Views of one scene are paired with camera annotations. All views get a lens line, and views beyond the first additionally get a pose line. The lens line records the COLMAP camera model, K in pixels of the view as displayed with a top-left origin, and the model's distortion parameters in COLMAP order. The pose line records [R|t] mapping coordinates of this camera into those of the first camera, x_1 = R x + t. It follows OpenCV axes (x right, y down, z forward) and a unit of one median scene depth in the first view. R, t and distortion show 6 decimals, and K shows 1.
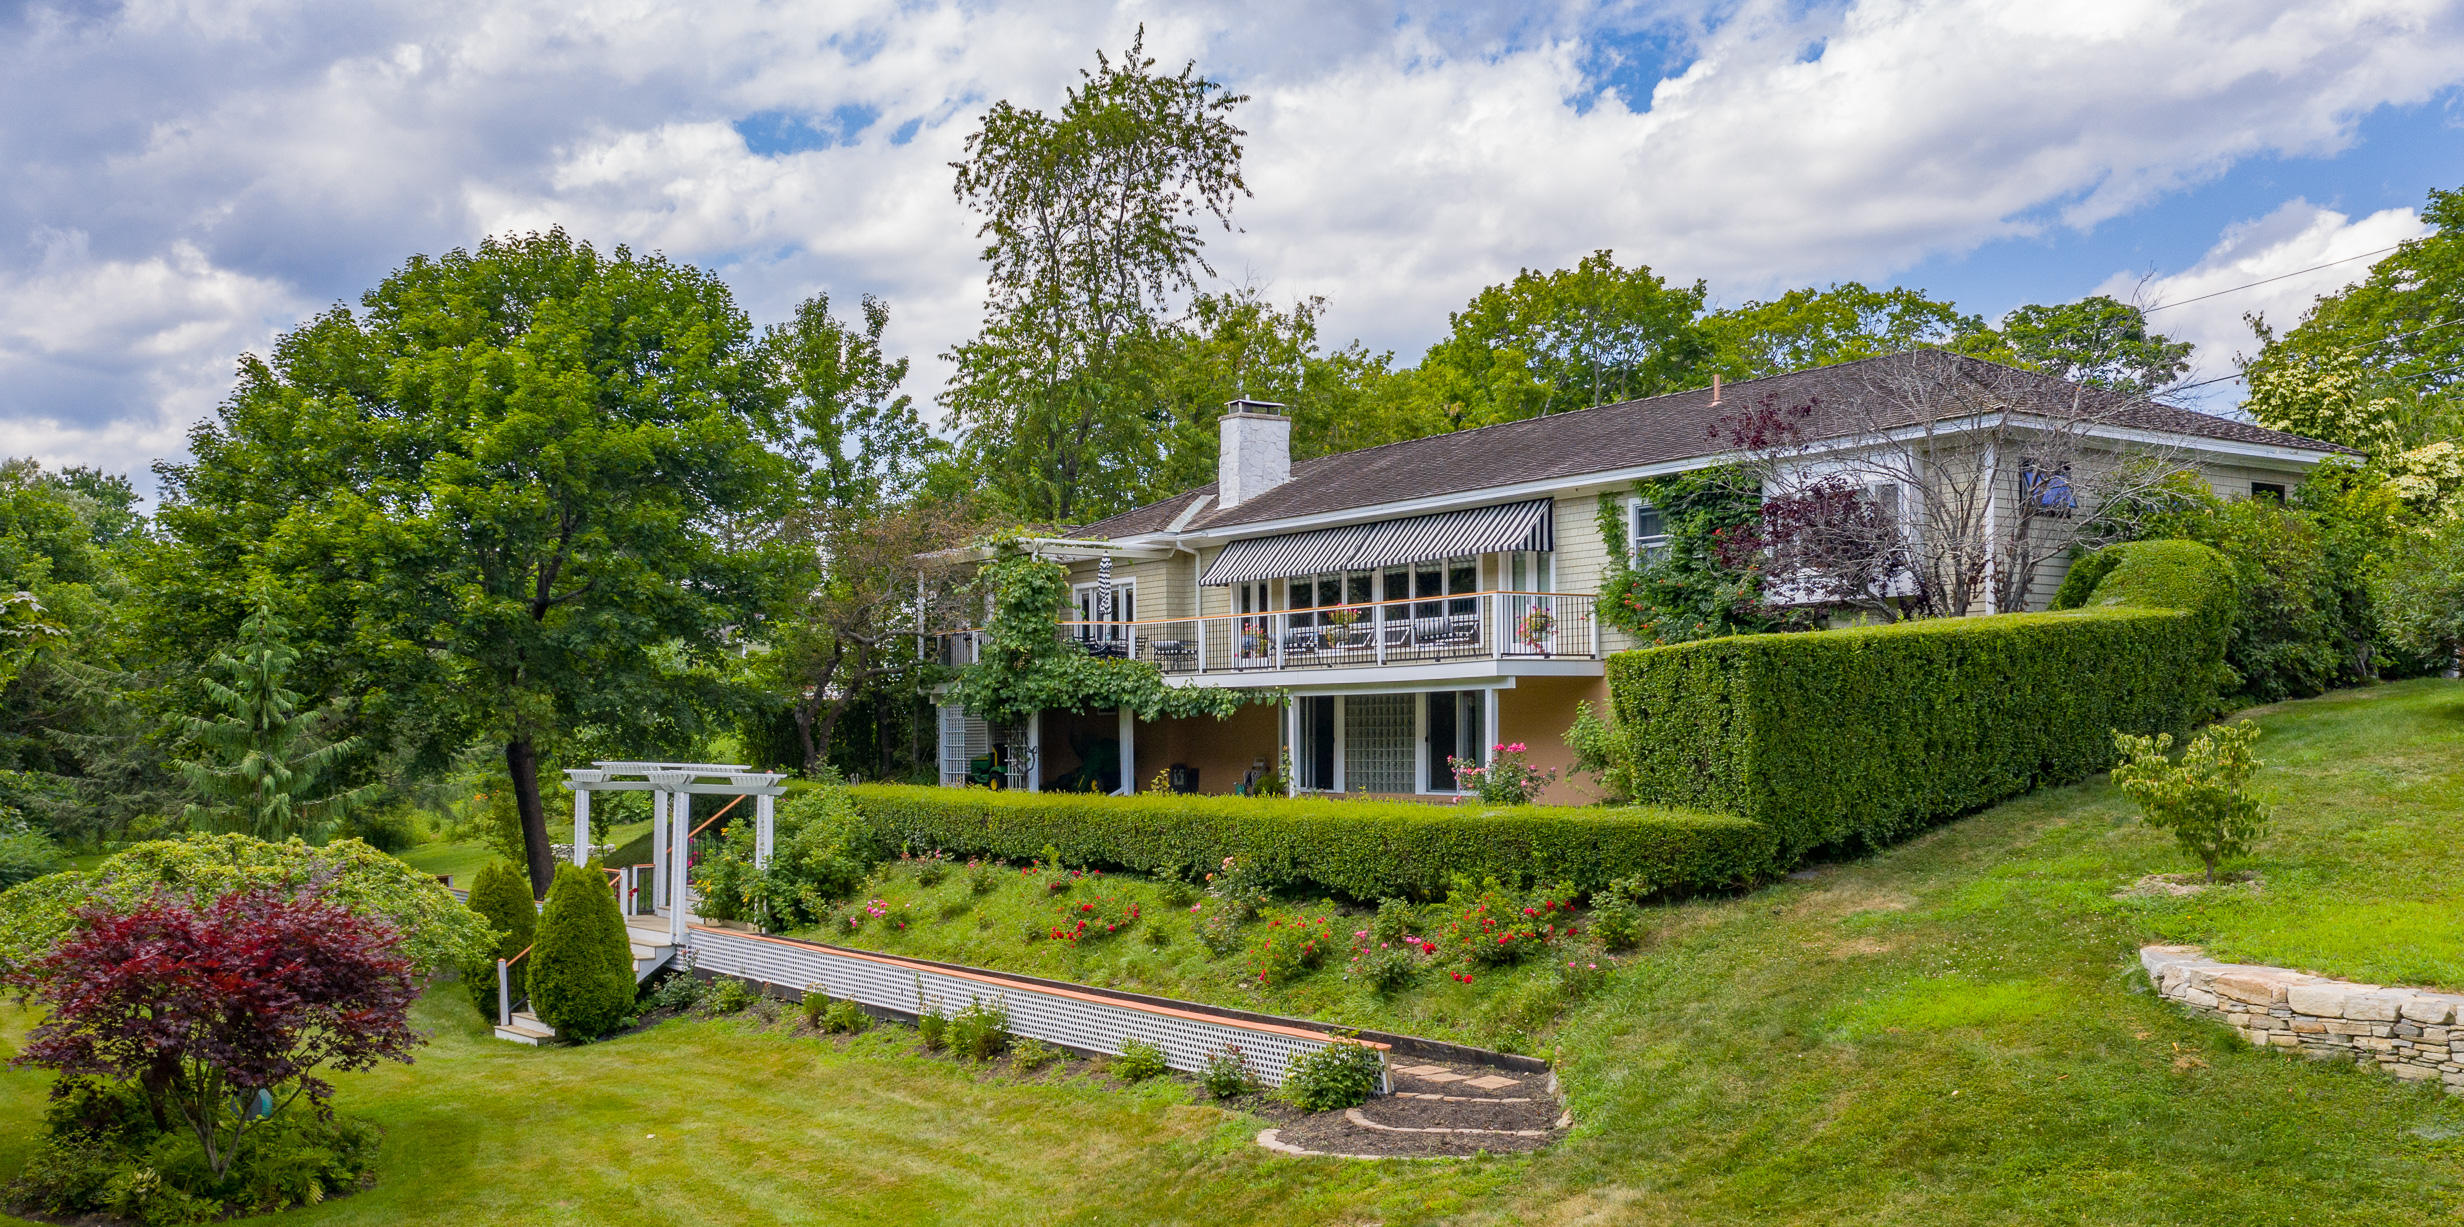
lens RADIAL K [[2248.9, 0, 1212.3], [0, 2248.9, 740.9], [0, 0, 1]] dist [0.018716, 0.000000]
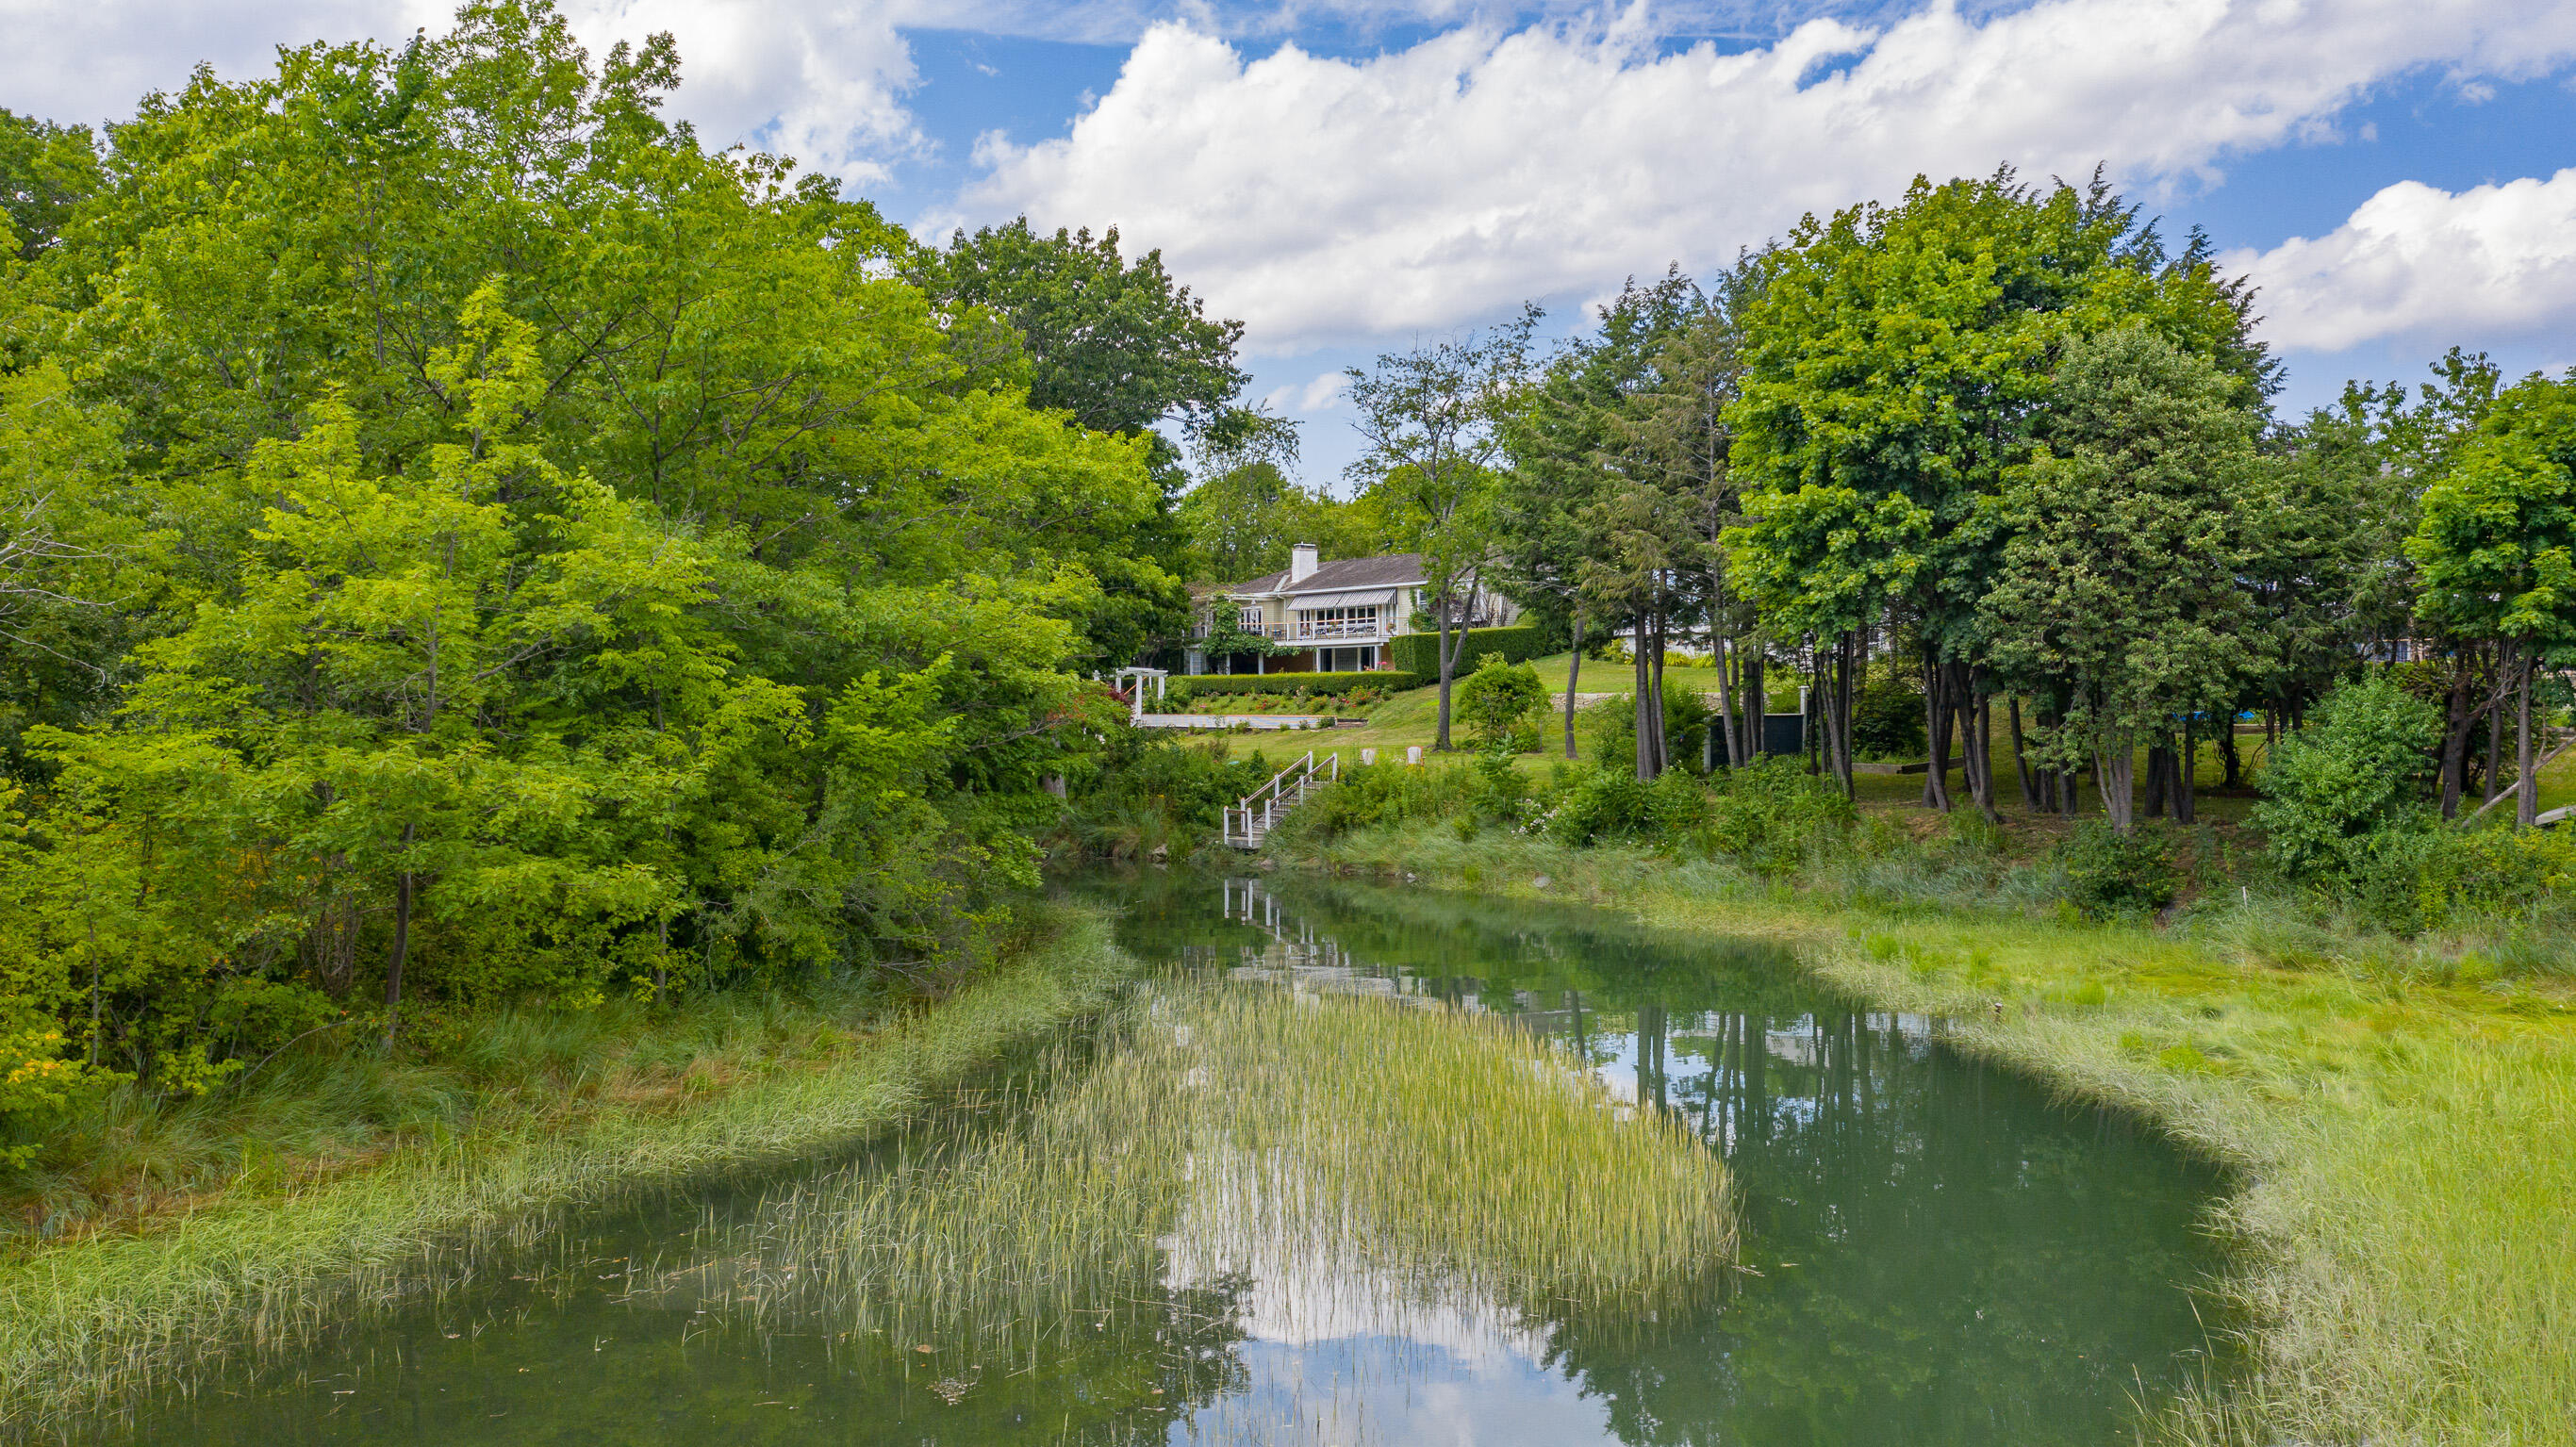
lens RADIAL K [[2124.3, 0, 1282.8], [0, 2124.3, 718.1], [0, 0, 1]] dist [0.028073, -0.009003]
pose [[0.999846, 0.000044, 0.017545, -0.072180], [-0.000184, 0.999968, 0.007961, 0.059964], [-0.017544, -0.007963, 0.999814, -2.172531]]
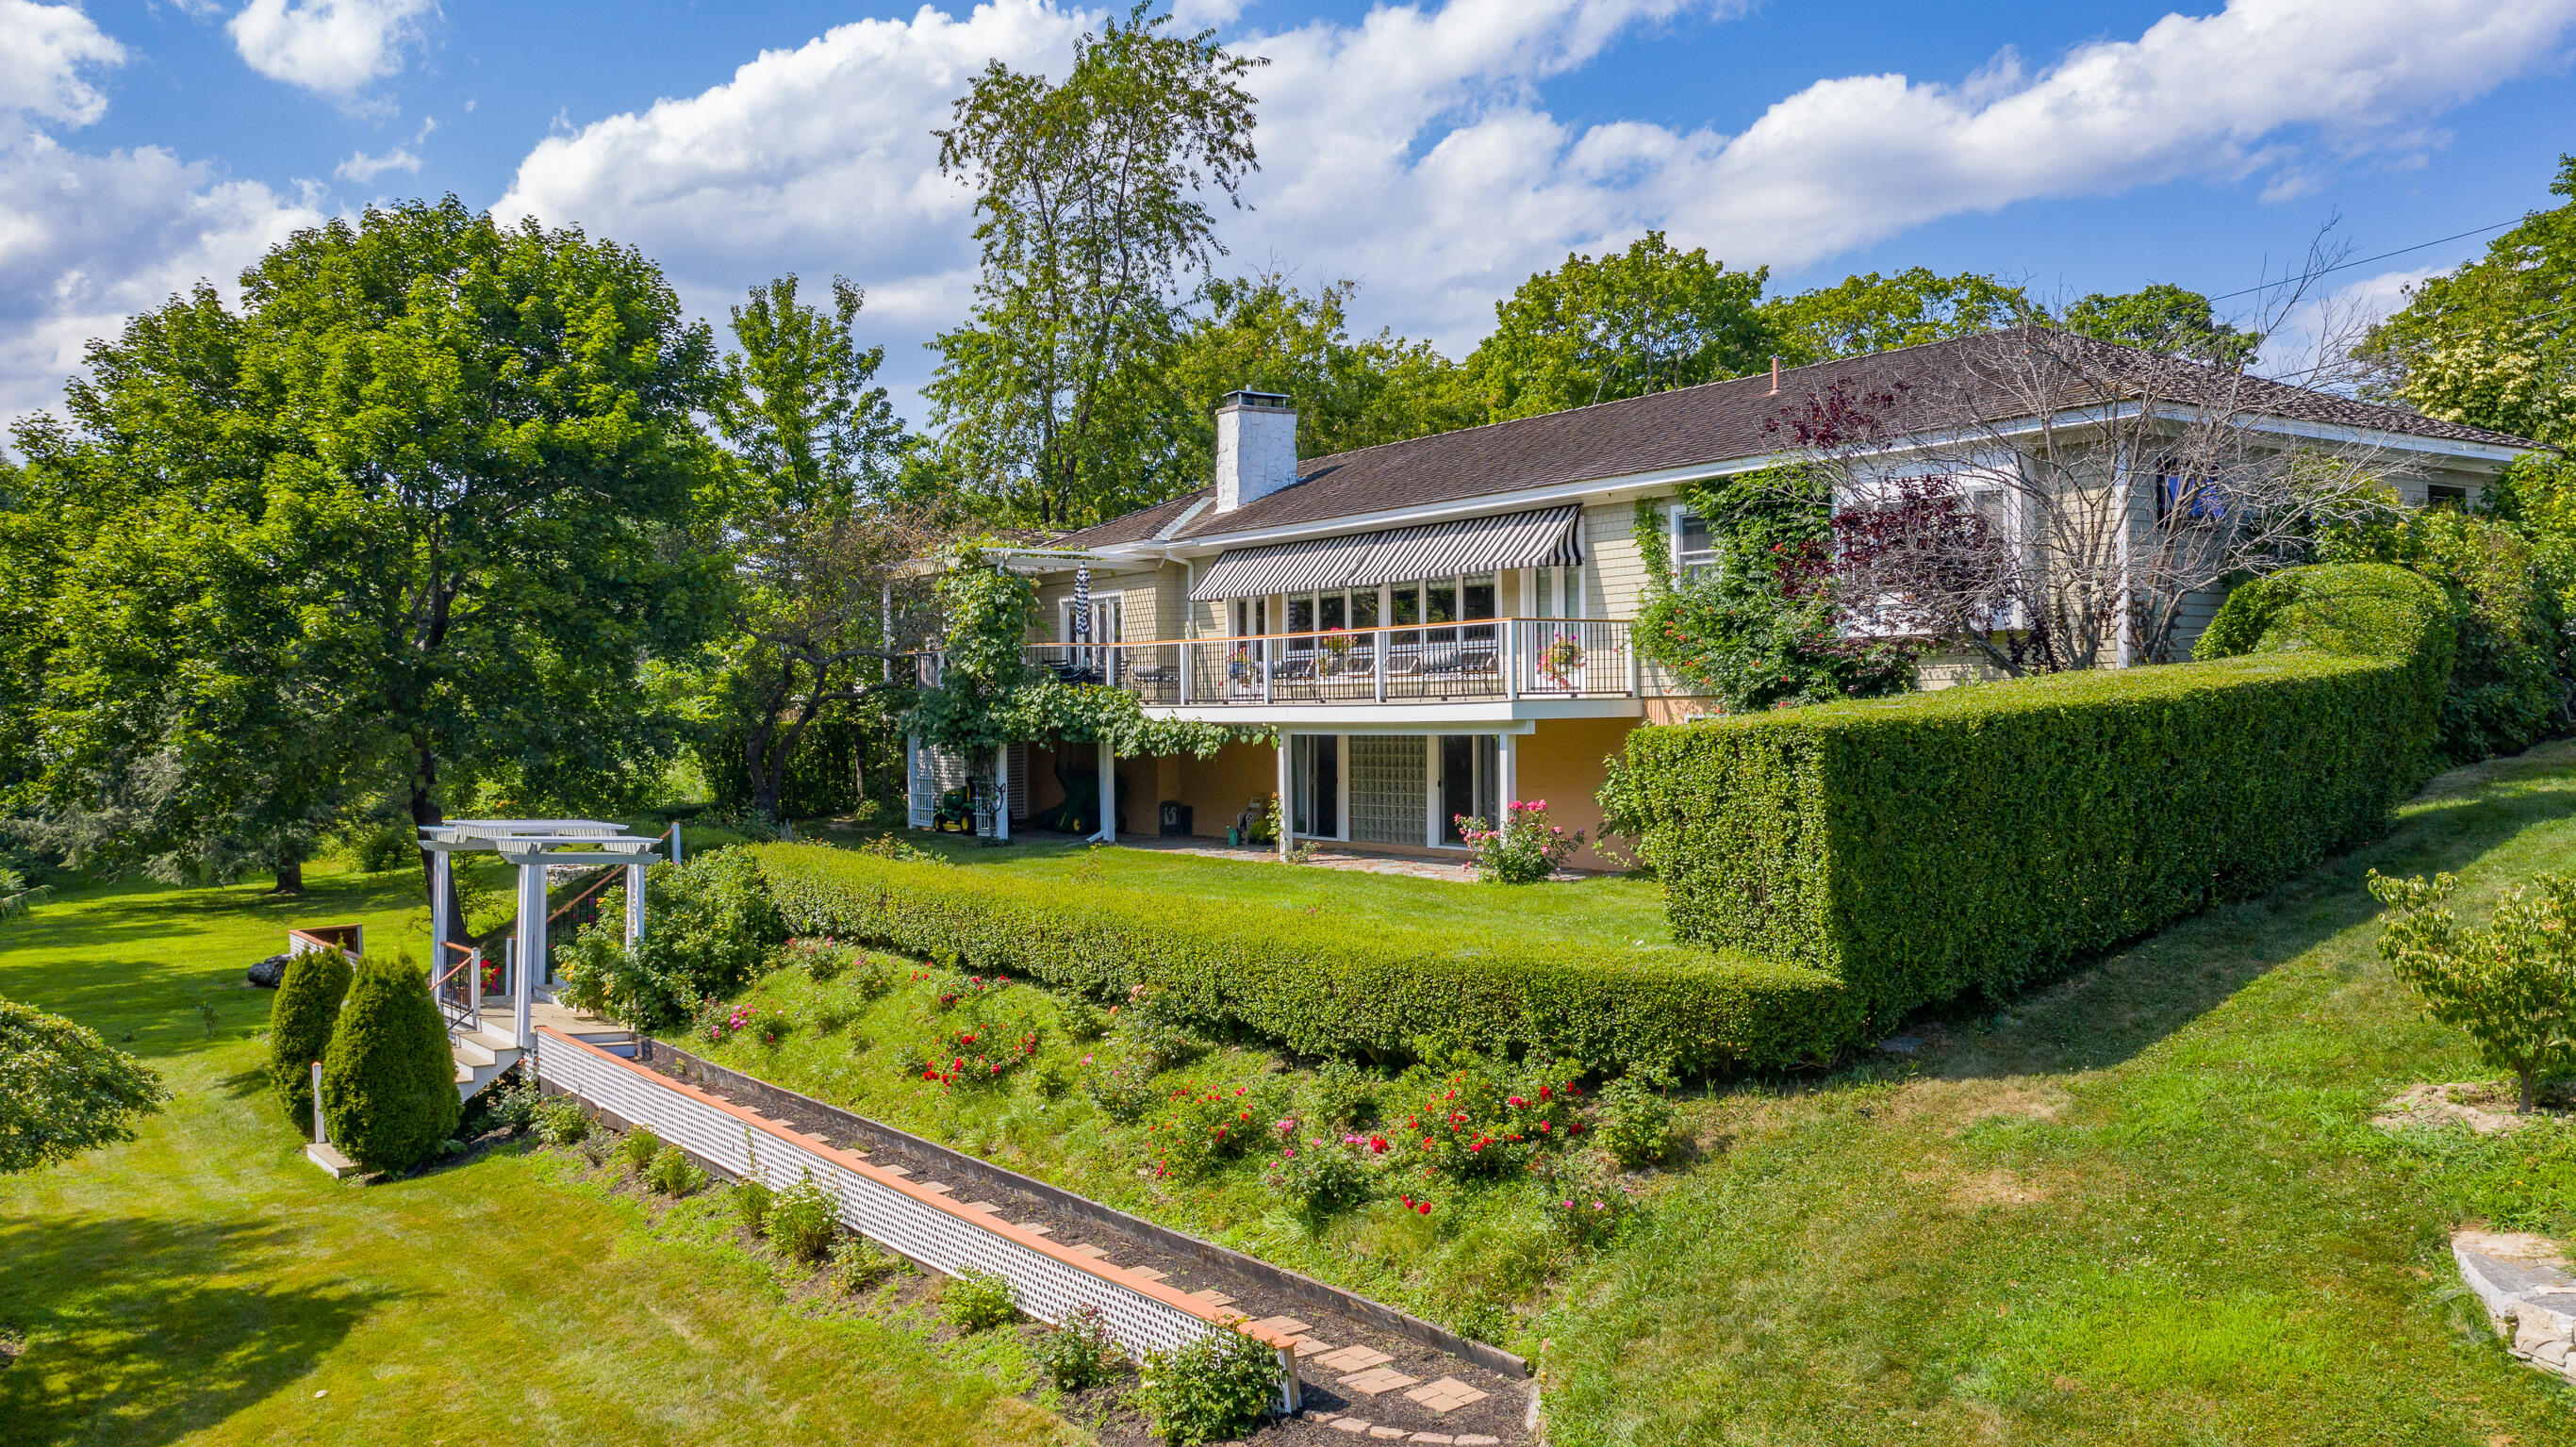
lens RADIAL K [[2124.3, 0, 1300.3], [0, 2124.3, 713.8], [0, 0, 1]] dist [0.028073, -0.009003]
pose [[0.999996, -0.002805, 0.000138, 0.046880], [0.002806, 0.999995, -0.001761, -0.029397], [-0.000133, 0.001761, 0.999998, 0.210449]]
